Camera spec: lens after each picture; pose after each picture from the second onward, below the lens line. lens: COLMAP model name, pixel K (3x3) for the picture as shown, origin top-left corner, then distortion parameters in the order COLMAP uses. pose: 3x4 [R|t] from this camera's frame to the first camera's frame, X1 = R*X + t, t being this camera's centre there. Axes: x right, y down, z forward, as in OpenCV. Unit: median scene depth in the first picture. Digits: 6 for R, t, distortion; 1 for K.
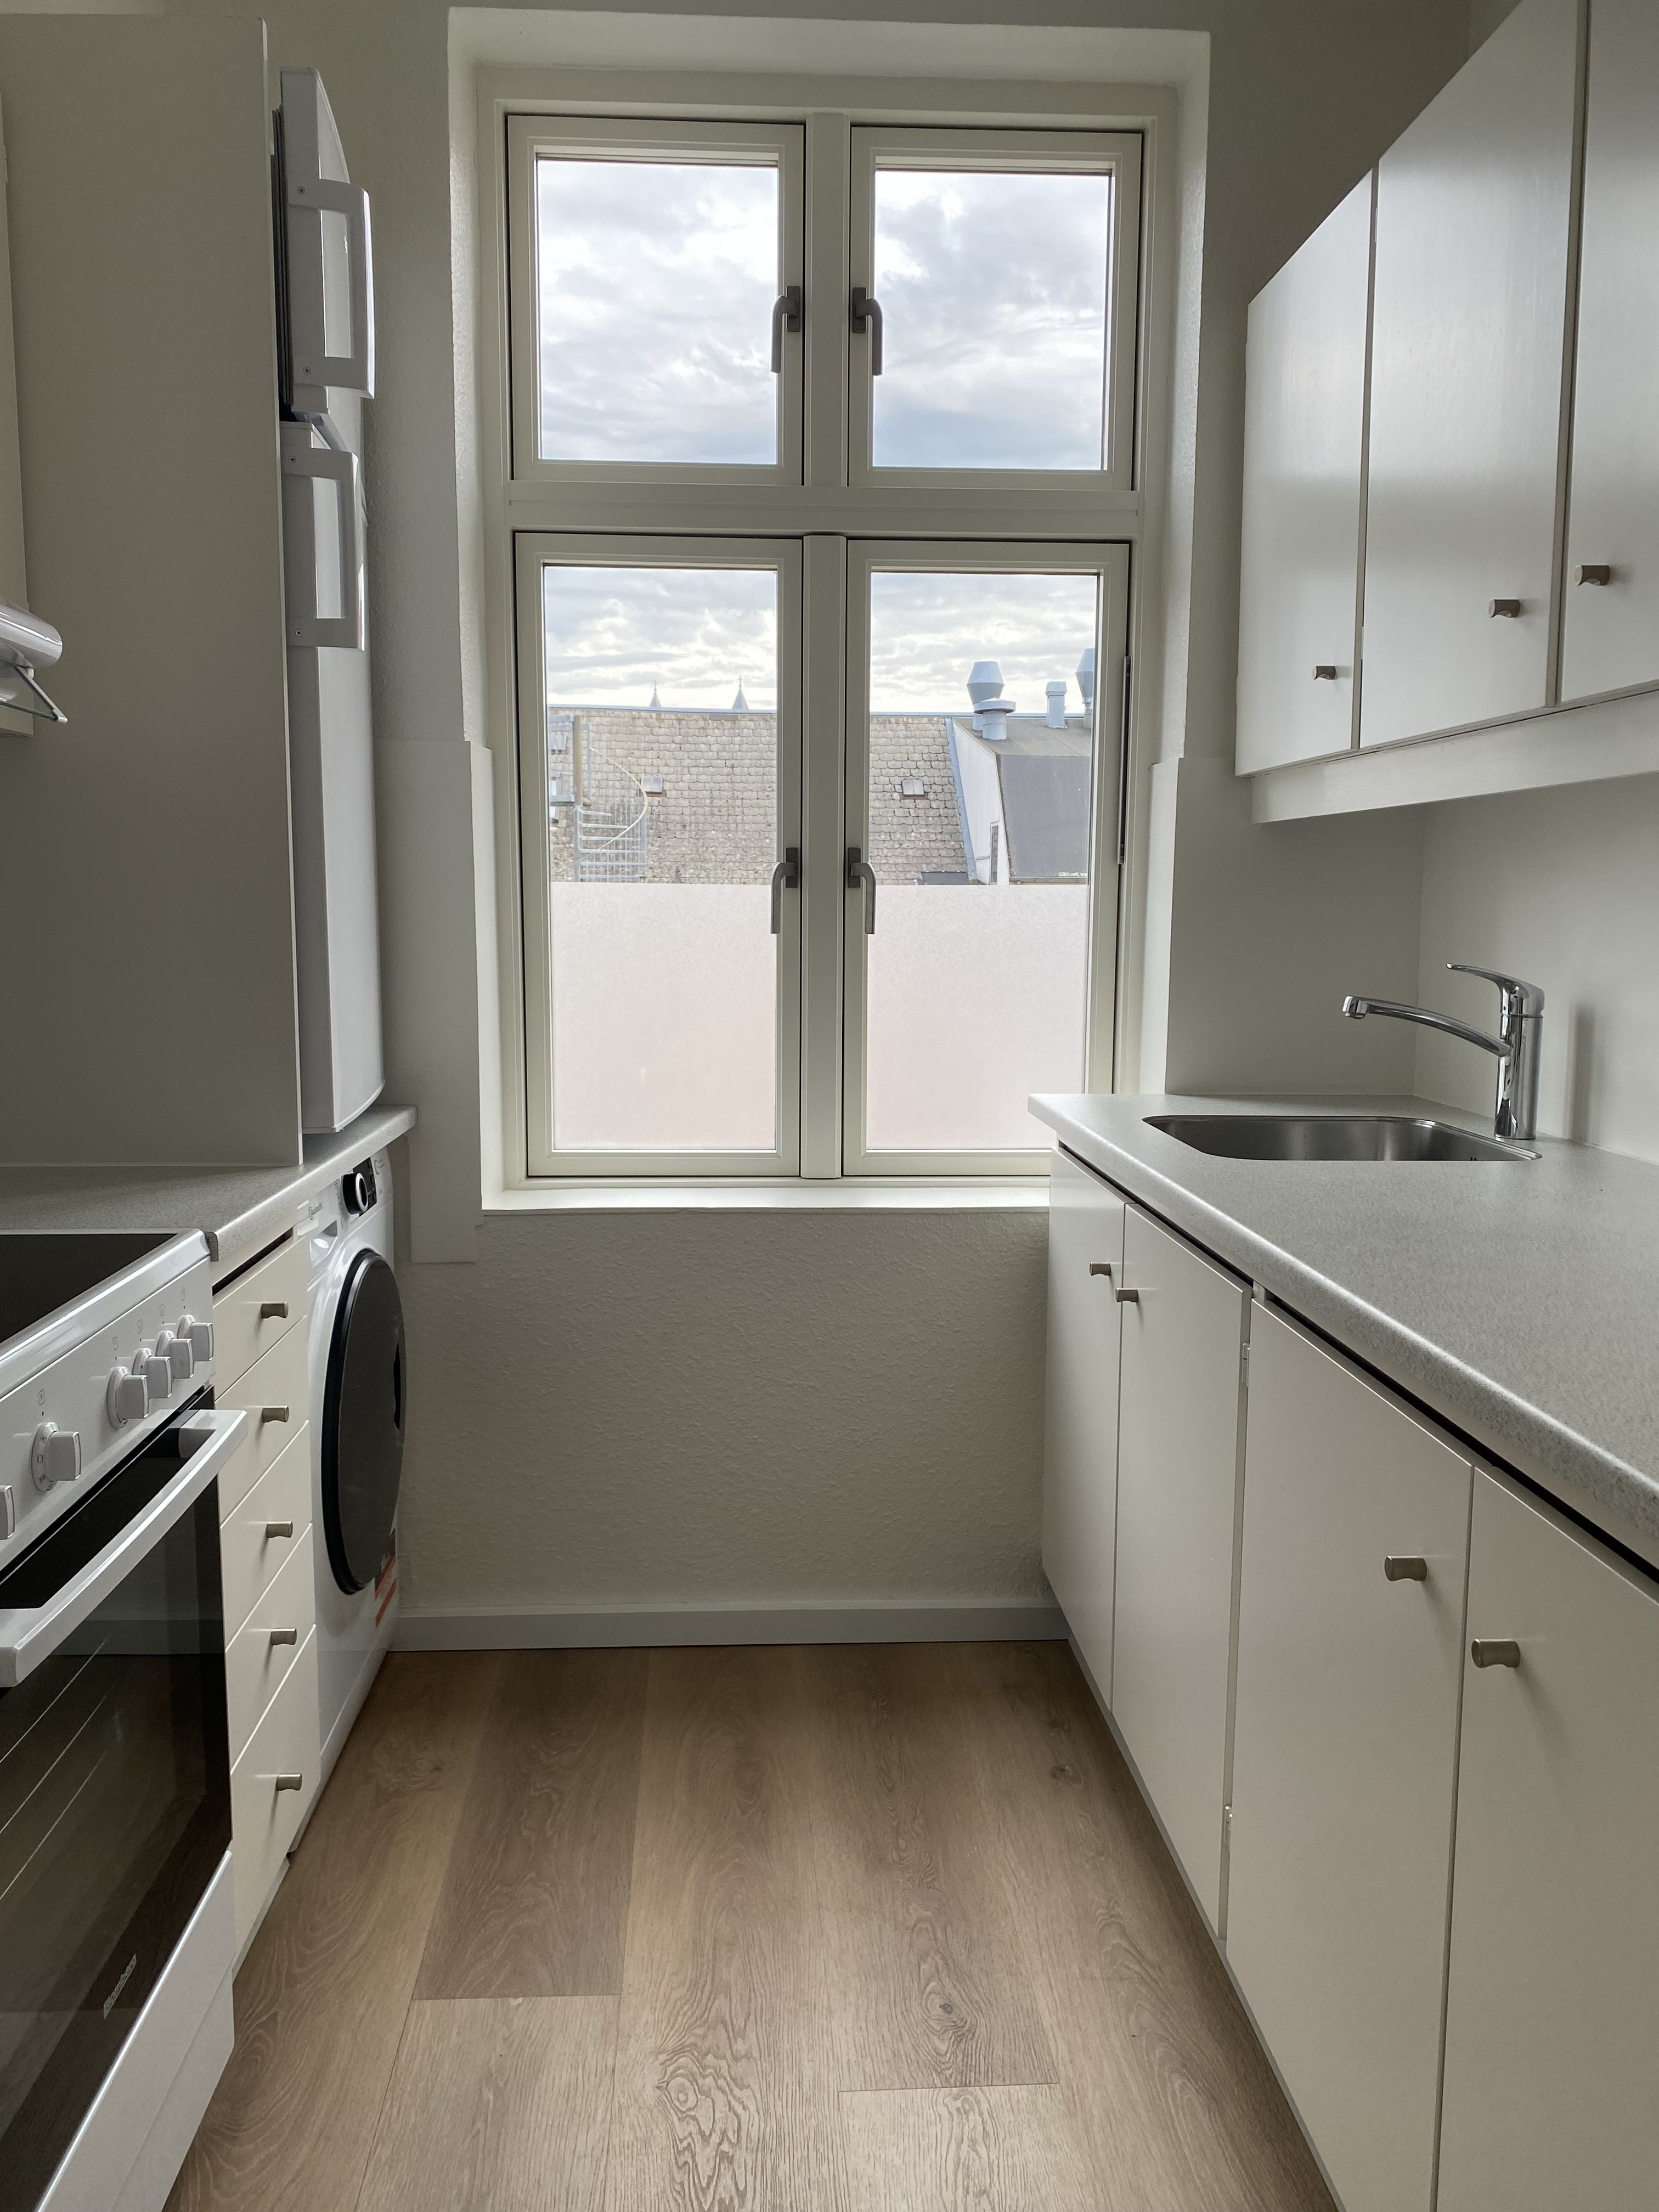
lens RADIAL K [[1681.1, 0, 829.5], [0, 1681.1, 1106.0], [0, 0, 1]] dist [0.008193, 0.001098]
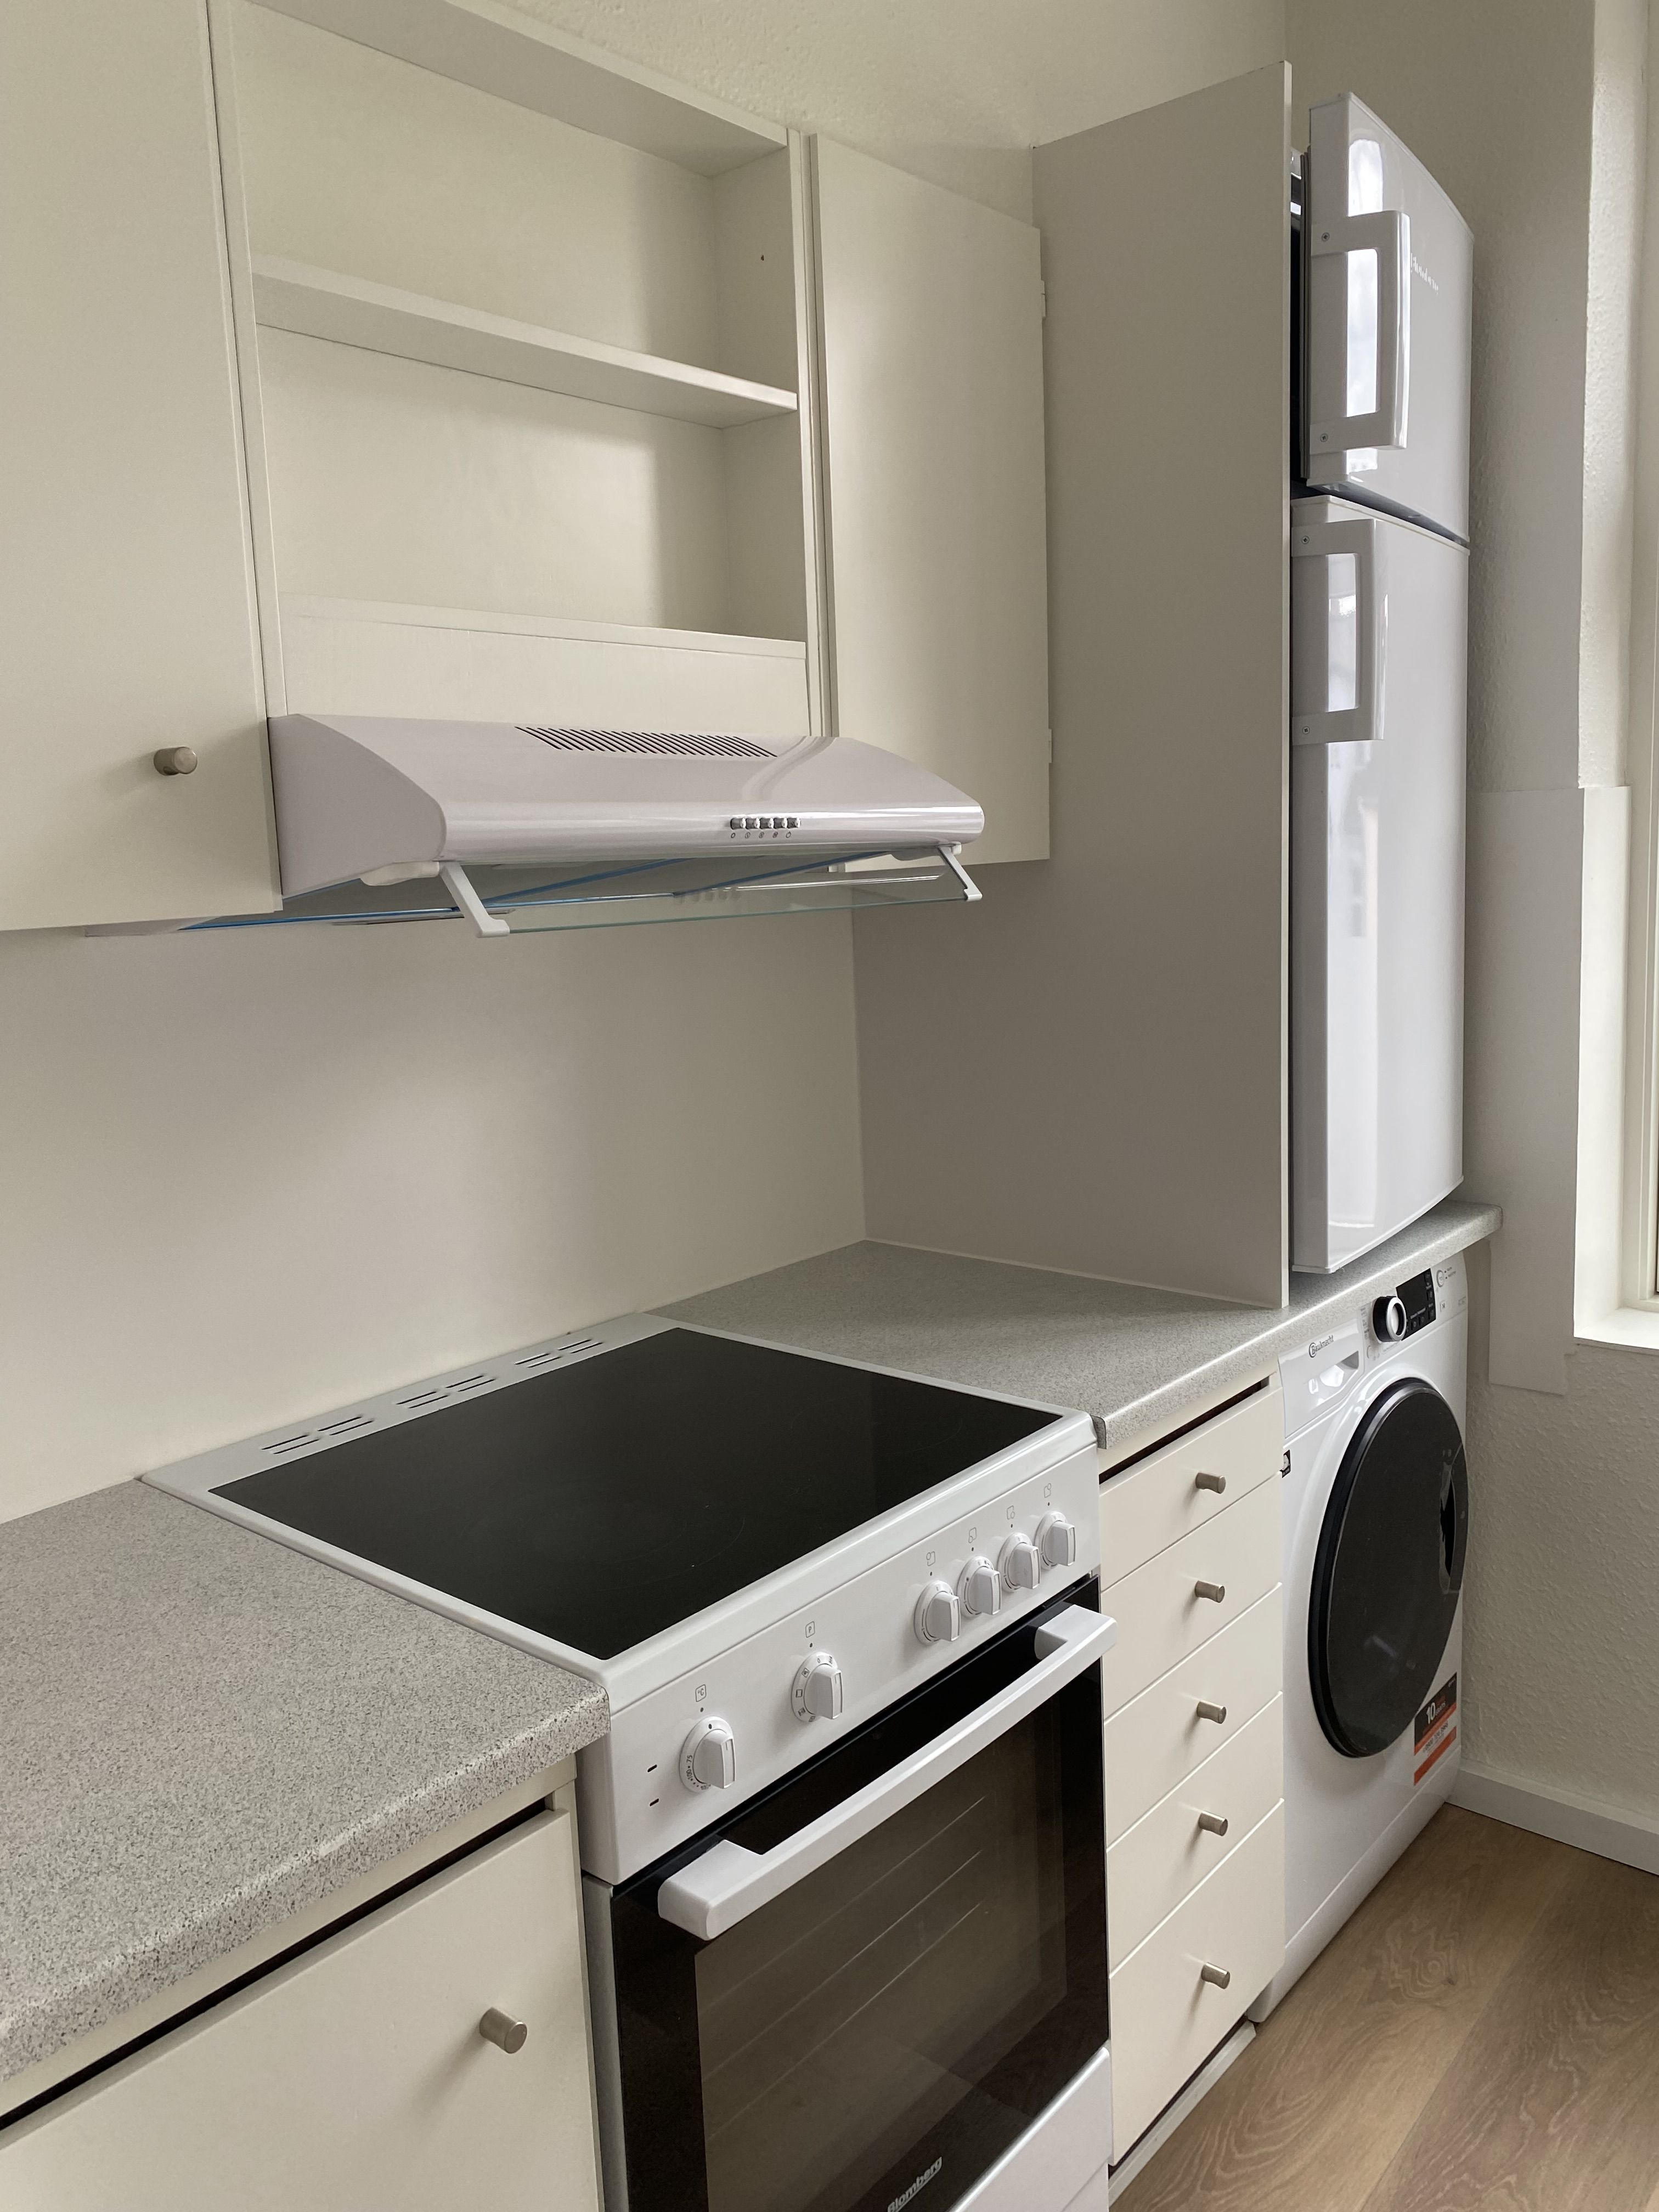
lens RADIAL K [[1685.5, 0, 822.3], [0, 1685.5, 1054.8], [0, 0, 1]] dist [0.004774, -0.007412]
pose [[0.720699, 0.053916, -0.691149, 0.123526], [-0.041482, 0.998539, 0.034639, -0.115632], [0.692006, 0.003706, 0.721882, 0.150083]]
